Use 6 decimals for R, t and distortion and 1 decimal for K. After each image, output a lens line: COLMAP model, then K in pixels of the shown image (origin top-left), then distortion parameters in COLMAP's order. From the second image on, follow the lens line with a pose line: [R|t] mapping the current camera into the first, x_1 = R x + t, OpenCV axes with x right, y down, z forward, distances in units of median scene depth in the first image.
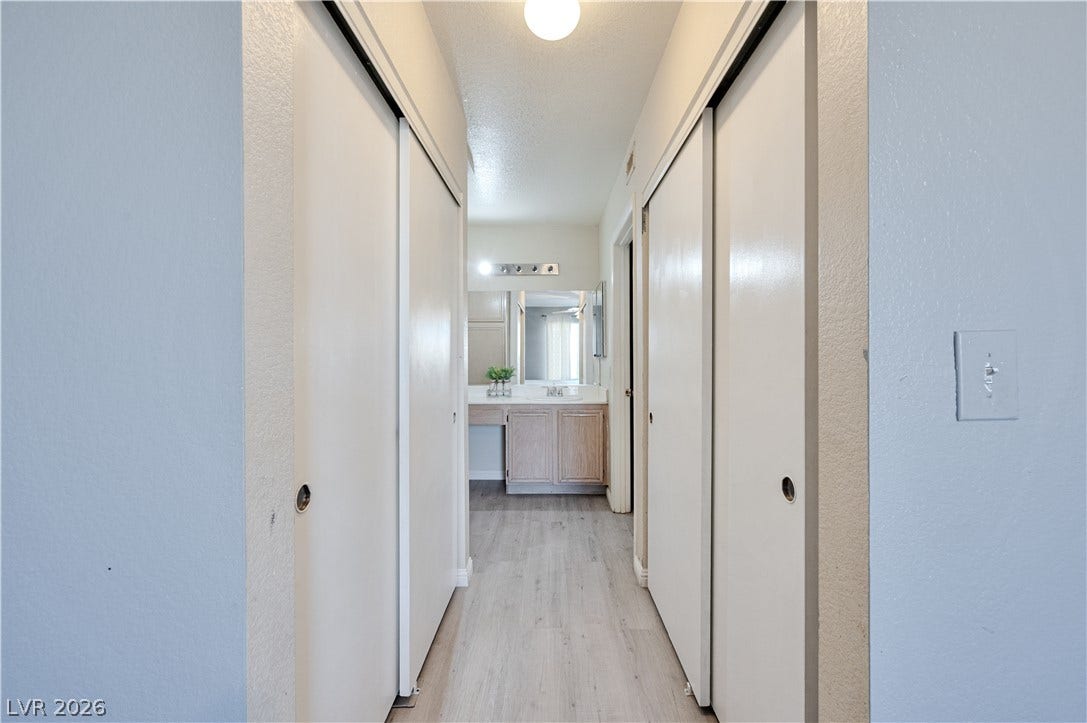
lens RADIAL K [[471.0, 0, 545.1], [0, 471.0, 355.5], [0, 0, 1]] dist [-0.001103, -0.000090]
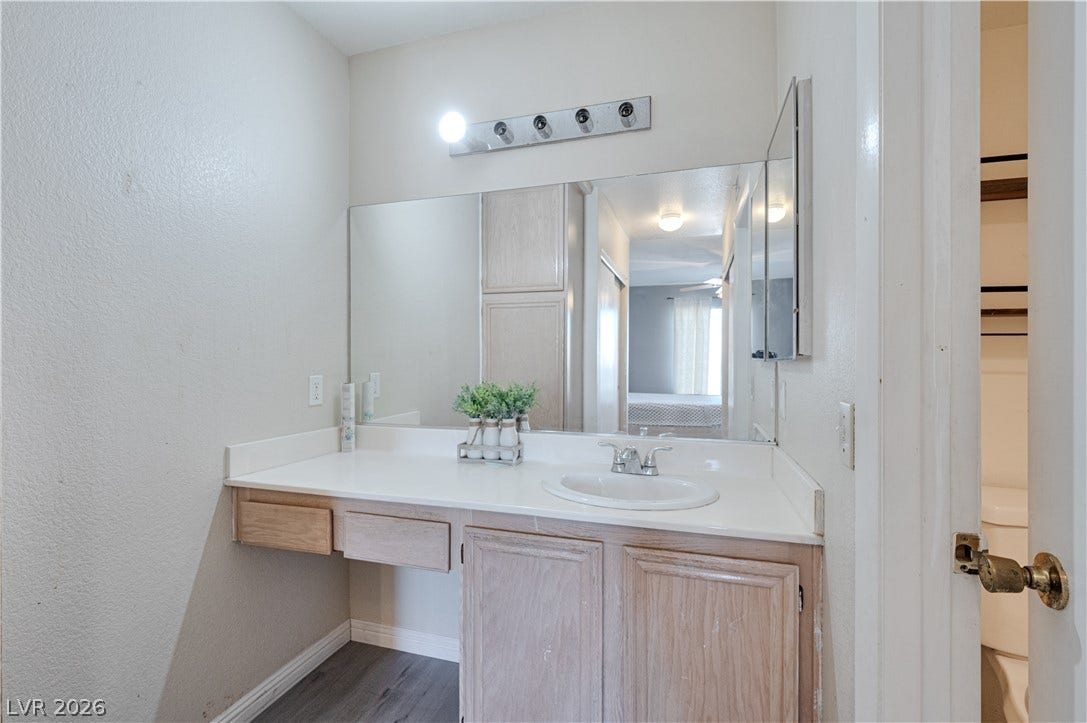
lens RADIAL K [[471.0, 0, 545.1], [0, 471.0, 355.5], [0, 0, 1]] dist [-0.001103, -0.000090]
pose [[0.955976, -0.001733, -0.293441, 0.059770], [0.000752, 0.999994, -0.003456, 0.001442], [0.293445, 0.003083, 0.955971, 0.645671]]
